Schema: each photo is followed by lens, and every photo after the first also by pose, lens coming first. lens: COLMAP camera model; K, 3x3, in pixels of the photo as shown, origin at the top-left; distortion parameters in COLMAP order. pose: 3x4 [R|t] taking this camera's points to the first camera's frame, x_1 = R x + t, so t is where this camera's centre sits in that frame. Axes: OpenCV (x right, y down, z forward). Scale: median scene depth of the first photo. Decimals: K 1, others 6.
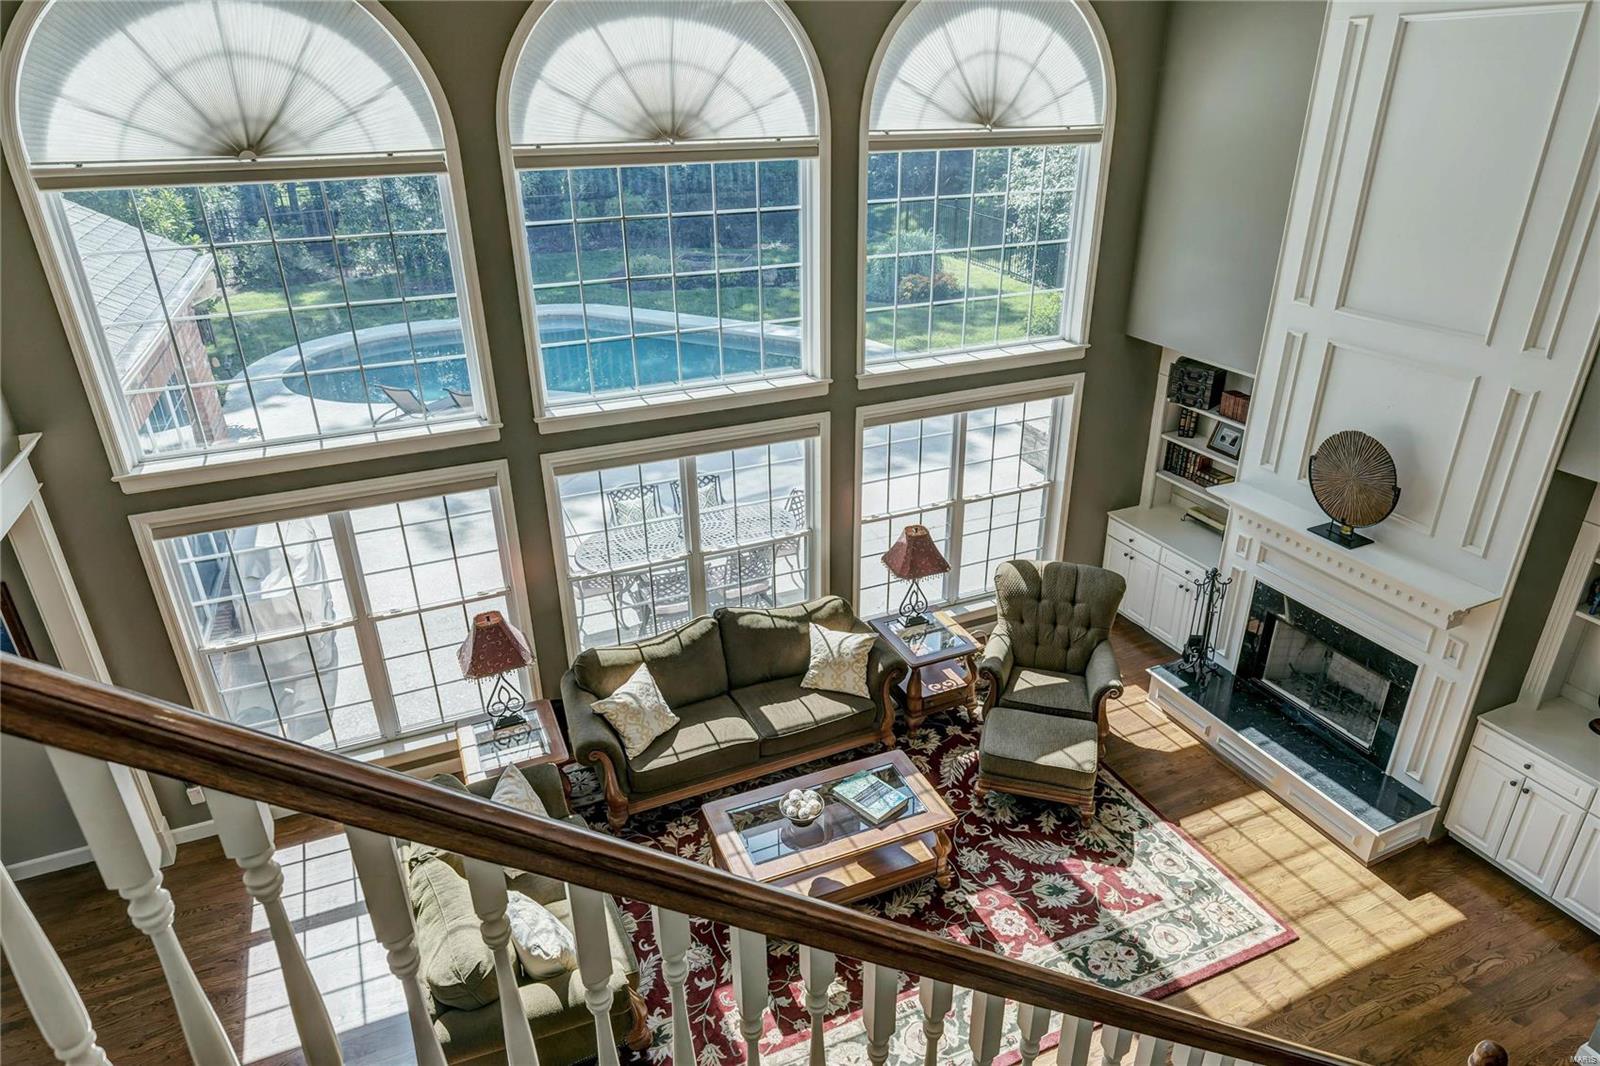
lens RADIAL K [[960.6, 0, 796.7], [0, 960.6, 524.4], [0, 0, 1]] dist [0.001974, -0.000519]
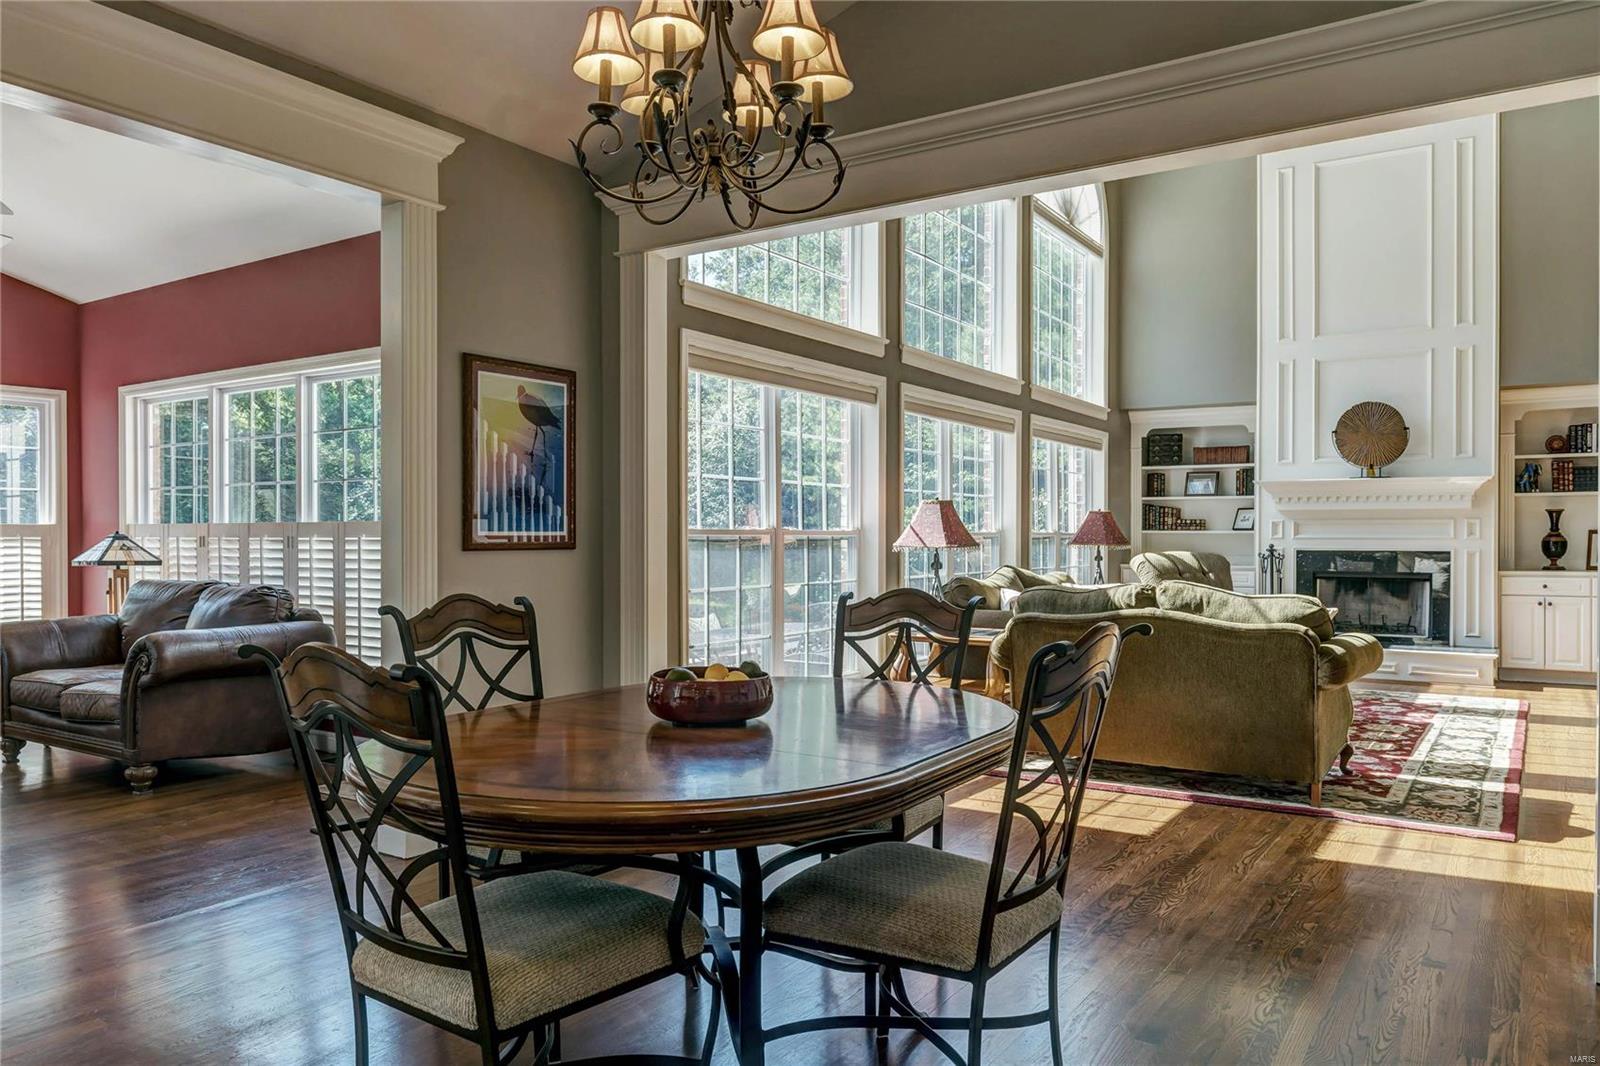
lens RADIAL K [[1119.4, 0, 800.7], [0, 1119.4, 545.7], [0, 0, 1]] dist [0.000738, 0.001693]
pose [[0.831998, 0.011164, 0.554666, -1.030131], [0.221546, 0.909931, -0.350633, 0.487391], [-0.508622, 0.414610, 0.754588, 0.226120]]
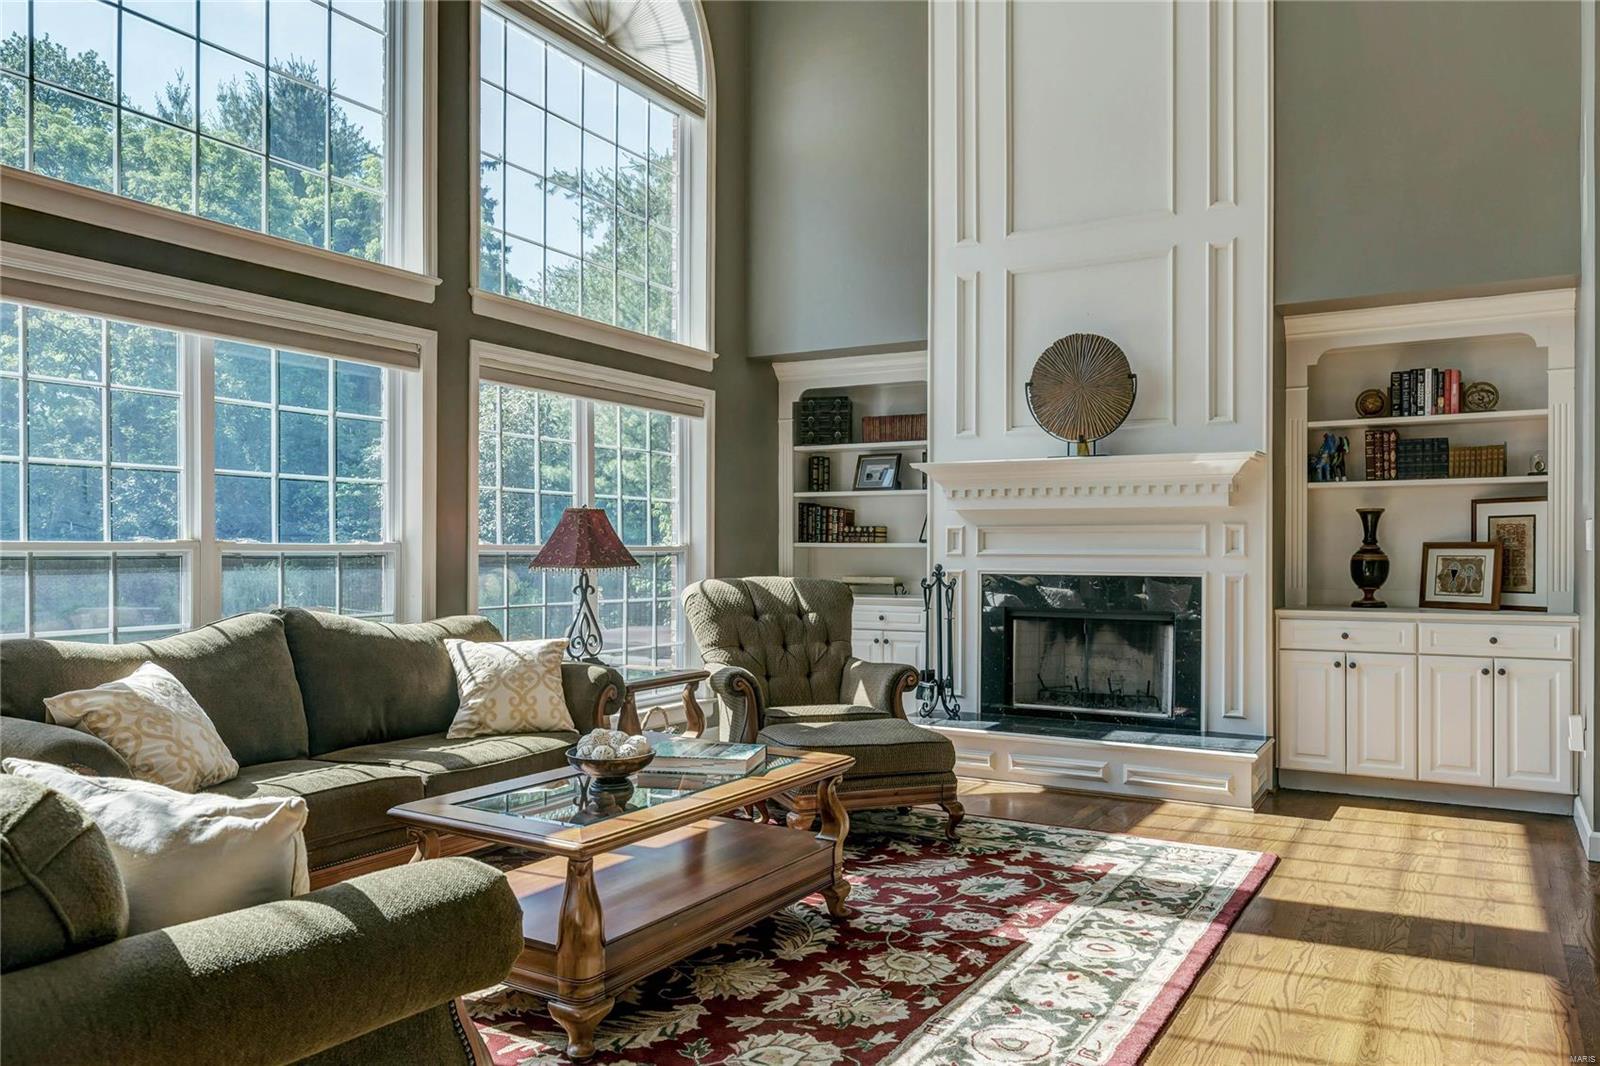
lens RADIAL K [[1131.3, 0, 803.5], [0, 1131.3, 553.1], [0, 0, 1]] dist [-0.000480, -0.000034]
pose [[0.810092, 0.015107, 0.586108, -0.234305], [0.233992, 0.908274, -0.346824, 0.382077], [-0.537586, 0.418104, 0.732251, 0.418605]]
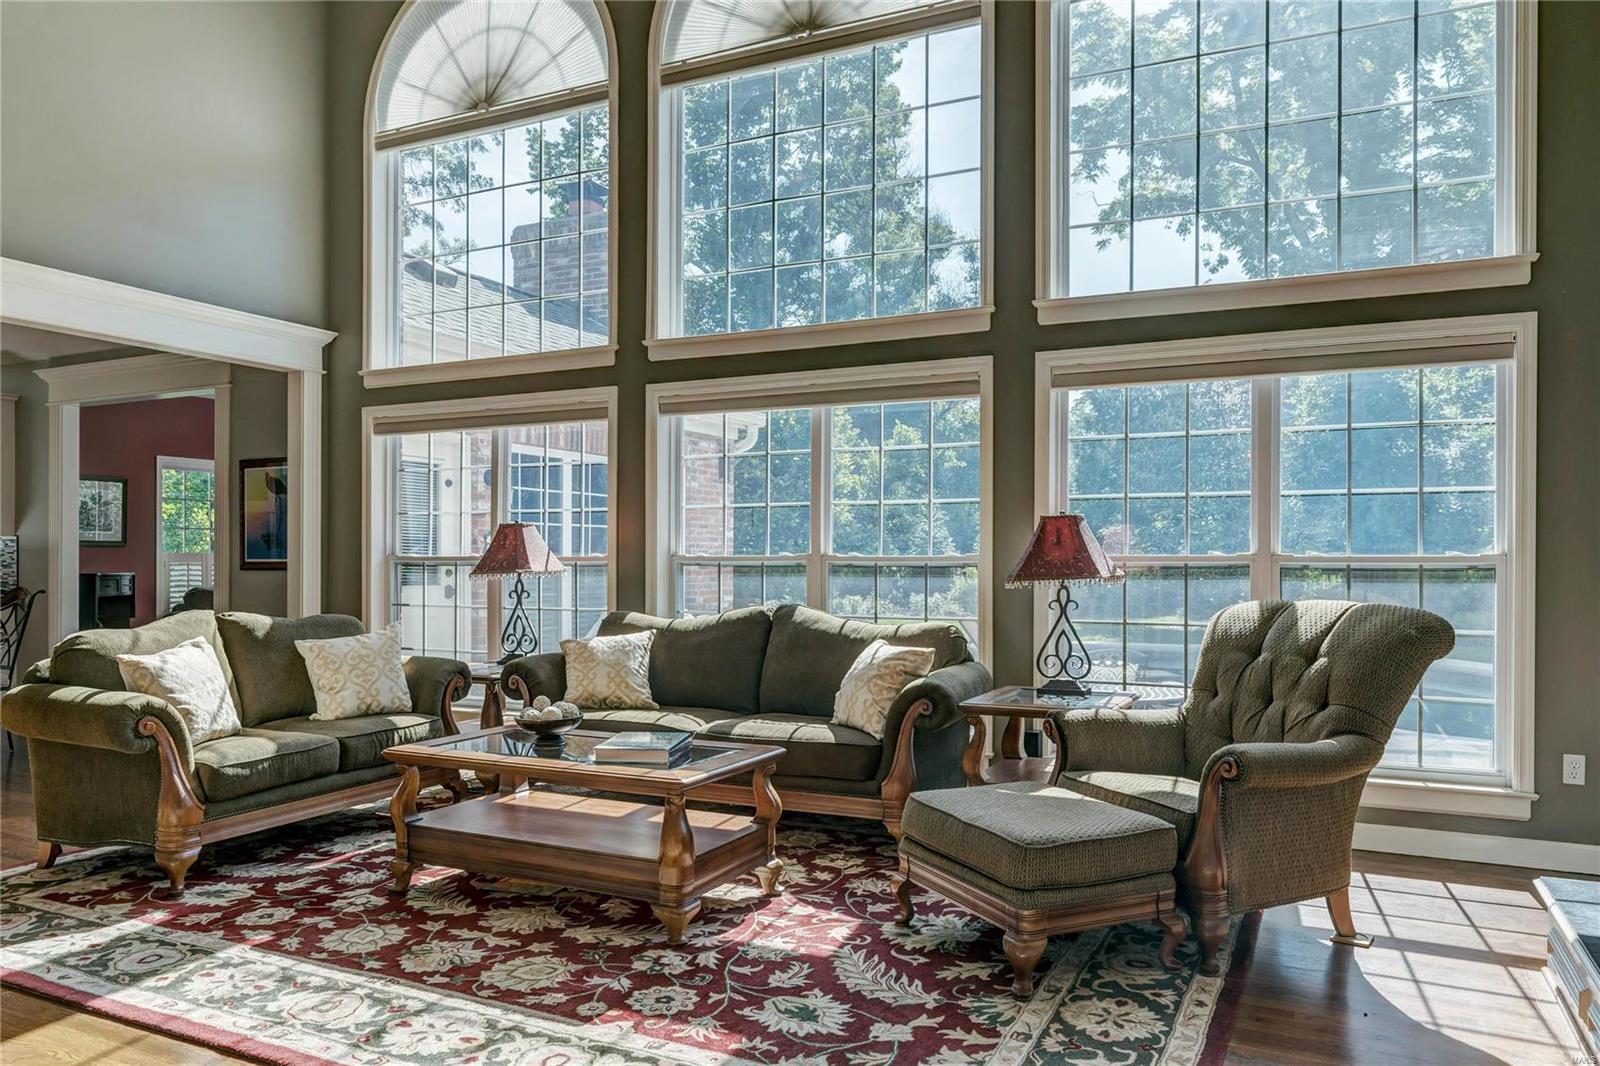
lens RADIAL K [[1119.4, 0, 800.7], [0, 1119.4, 545.7], [0, 0, 1]] dist [0.000738, 0.001693]
pose [[0.650983, 0.006915, -0.759061, 0.622548], [-0.329769, 0.903247, -0.274586, 0.304772], [0.683721, 0.429065, 0.590279, 0.552628]]
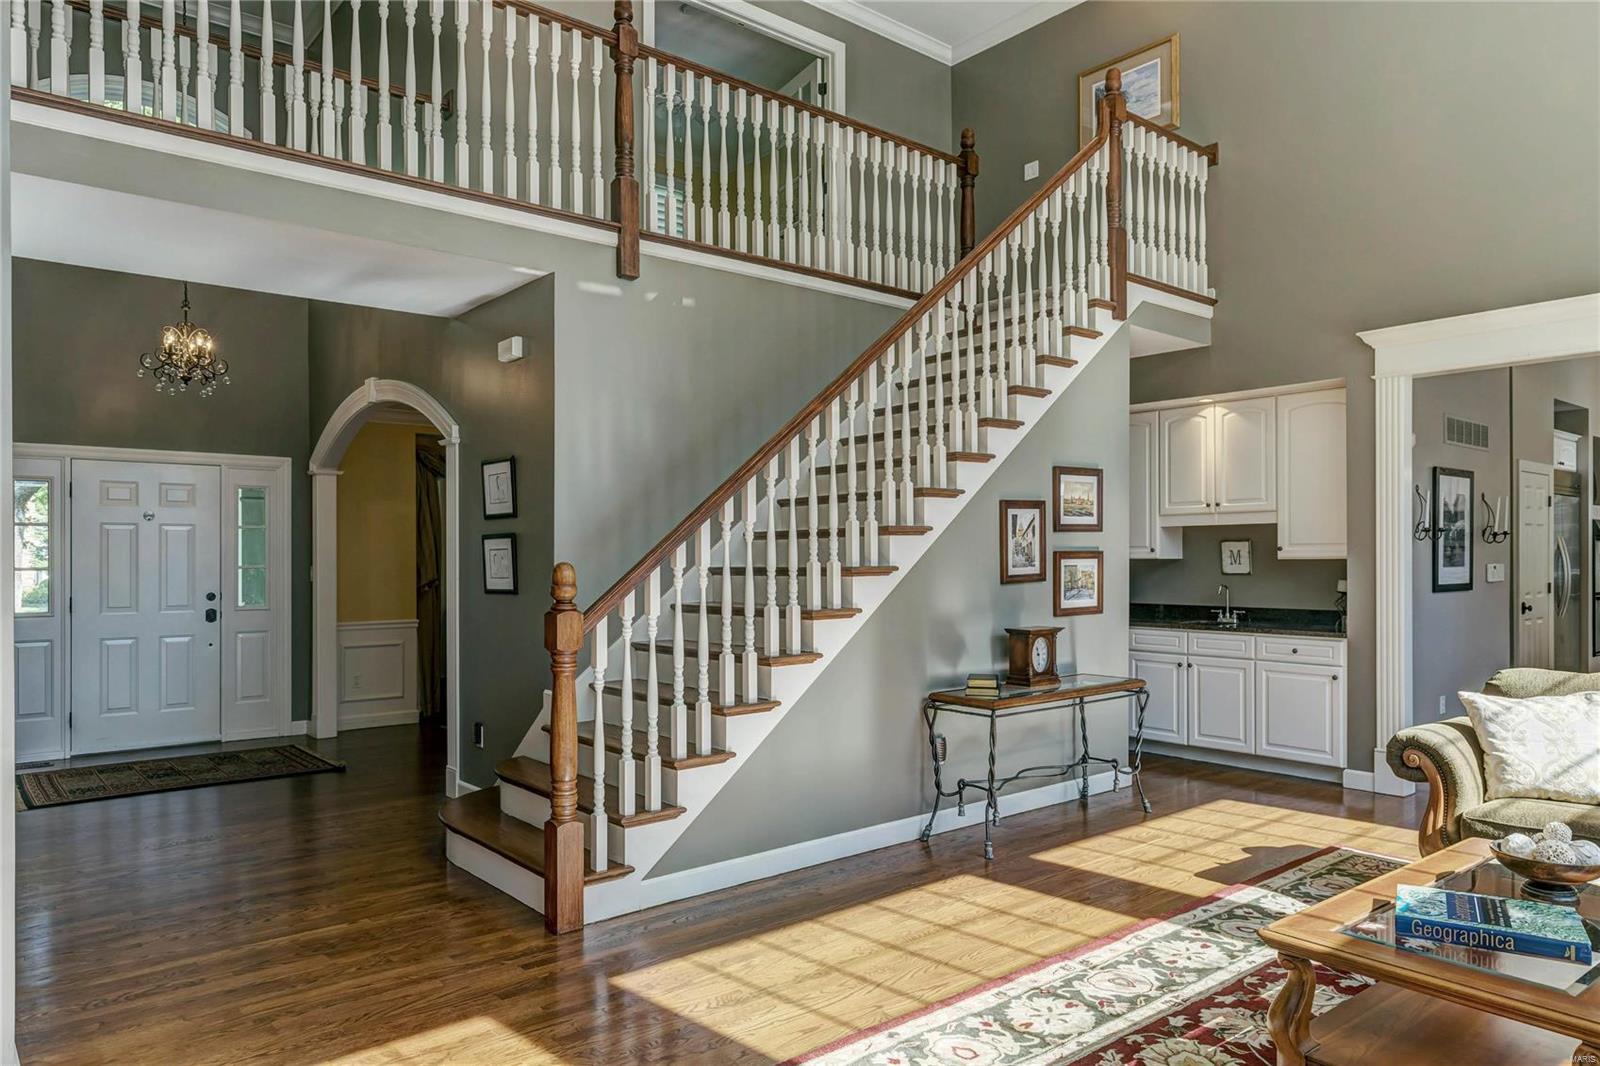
lens RADIAL K [[1044.3, 0, 803.1], [0, 1044.3, 559.7], [0, 0, 1]] dist [0.003362, 0.001377]
pose [[-0.958570, 0.019374, -0.284196, 0.426512], [-0.102585, 0.907262, 0.407862, 0.004025], [0.265742, 0.420119, -0.867687, 1.140165]]
